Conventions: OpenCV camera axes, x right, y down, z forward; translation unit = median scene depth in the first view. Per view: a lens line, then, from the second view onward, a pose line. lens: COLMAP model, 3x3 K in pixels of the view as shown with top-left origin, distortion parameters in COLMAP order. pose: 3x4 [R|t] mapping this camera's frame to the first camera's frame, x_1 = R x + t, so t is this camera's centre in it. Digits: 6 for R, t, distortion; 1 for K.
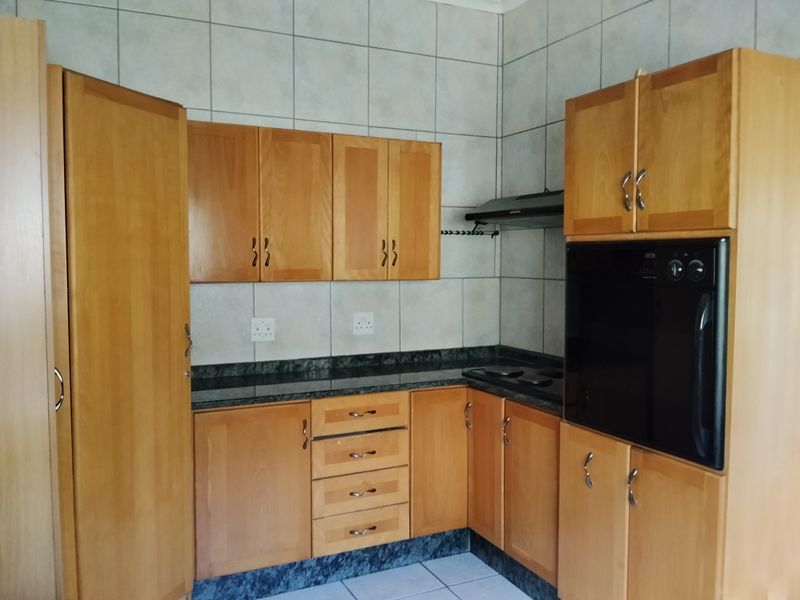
lens RADIAL K [[680.7, 0, 399.0], [0, 680.7, 298.8], [0, 0, 1]] dist [0.091046, -0.176182]
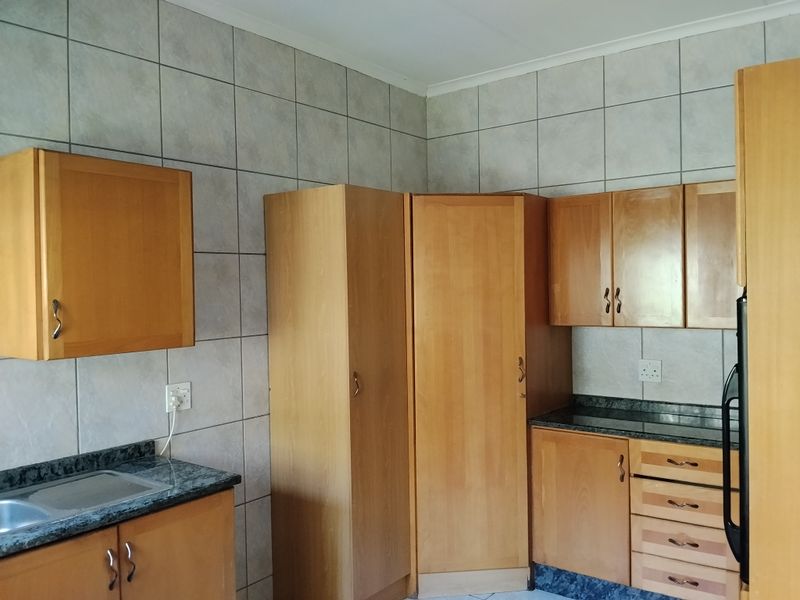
lens RADIAL K [[680.7, 0, 399.0], [0, 680.7, 298.8], [0, 0, 1]] dist [0.091046, -0.176182]
pose [[0.456585, 0.000970, -0.889679, 0.666541], [-0.041041, 0.998958, -0.019973, -0.034899], [0.888733, 0.045633, 0.456149, 0.169420]]
